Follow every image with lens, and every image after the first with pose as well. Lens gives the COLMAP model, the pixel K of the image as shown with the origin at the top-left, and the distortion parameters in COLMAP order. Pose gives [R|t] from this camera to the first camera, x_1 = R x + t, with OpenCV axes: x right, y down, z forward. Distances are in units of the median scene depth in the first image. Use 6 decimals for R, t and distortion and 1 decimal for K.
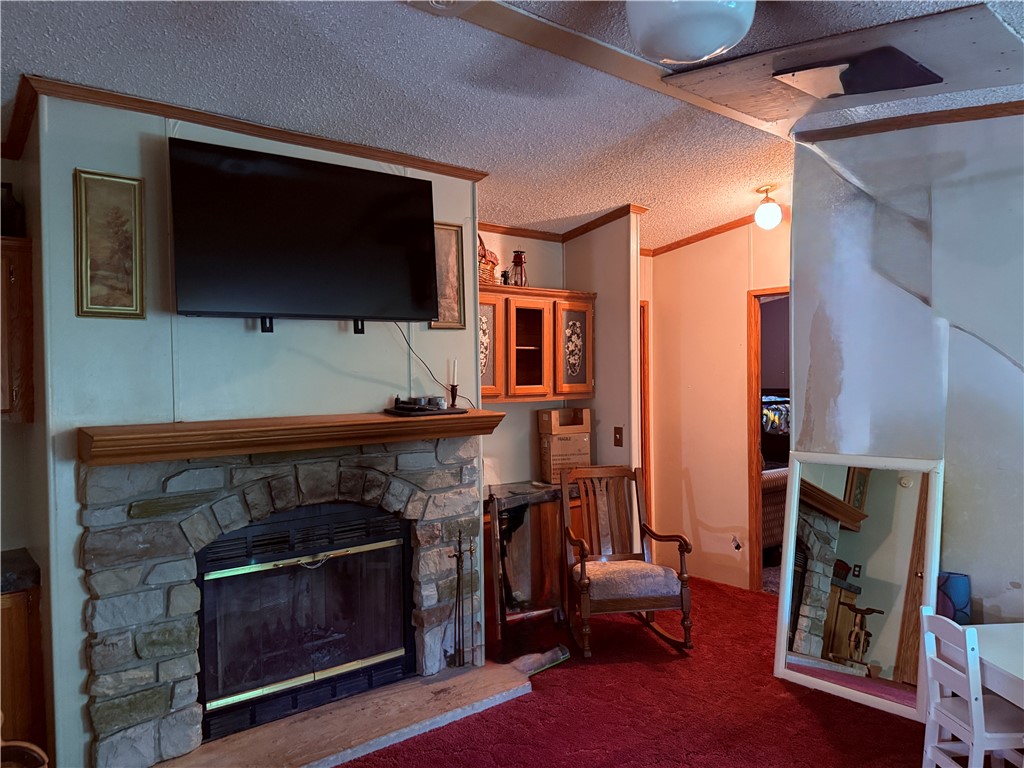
lens RADIAL K [[721.7, 0, 504.6], [0, 721.7, 384.5], [0, 0, 1]] dist [0.070246, -0.090670]
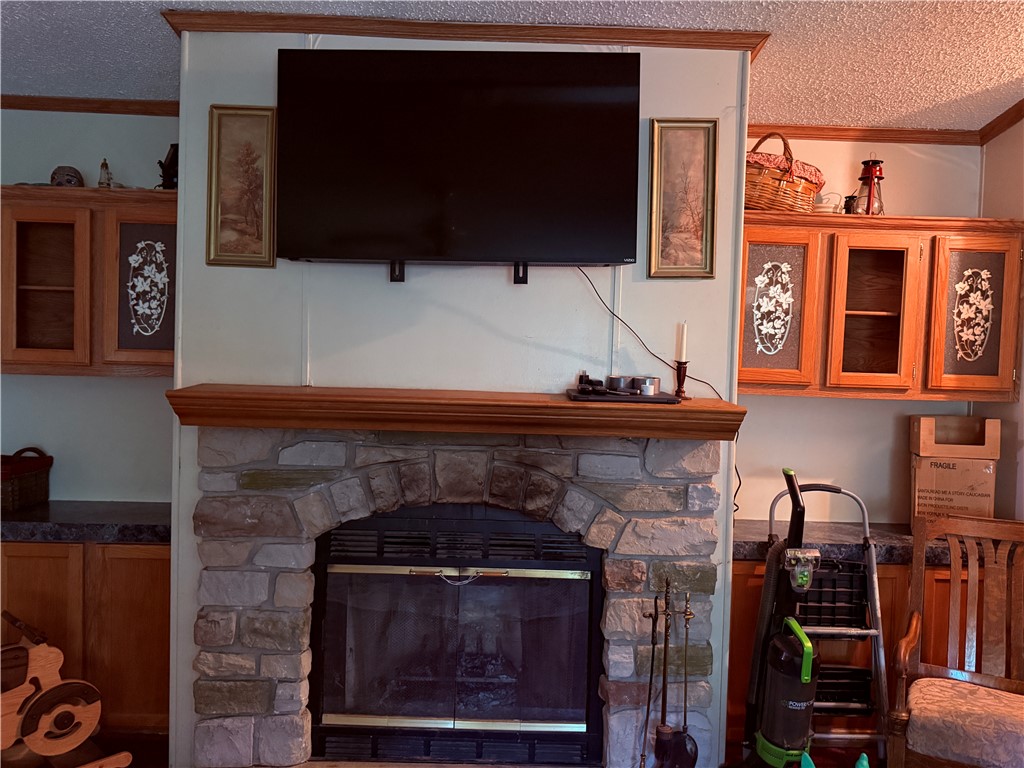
lens RADIAL K [[721.7, 0, 509.8], [0, 721.7, 384.3], [0, 0, 1]] dist [0.070246, -0.090670]
pose [[0.780963, 0.055305, -0.622124, 0.234413], [-0.048597, 0.998433, 0.027753, 0.011423], [0.622684, 0.008559, 0.782427, 0.390594]]
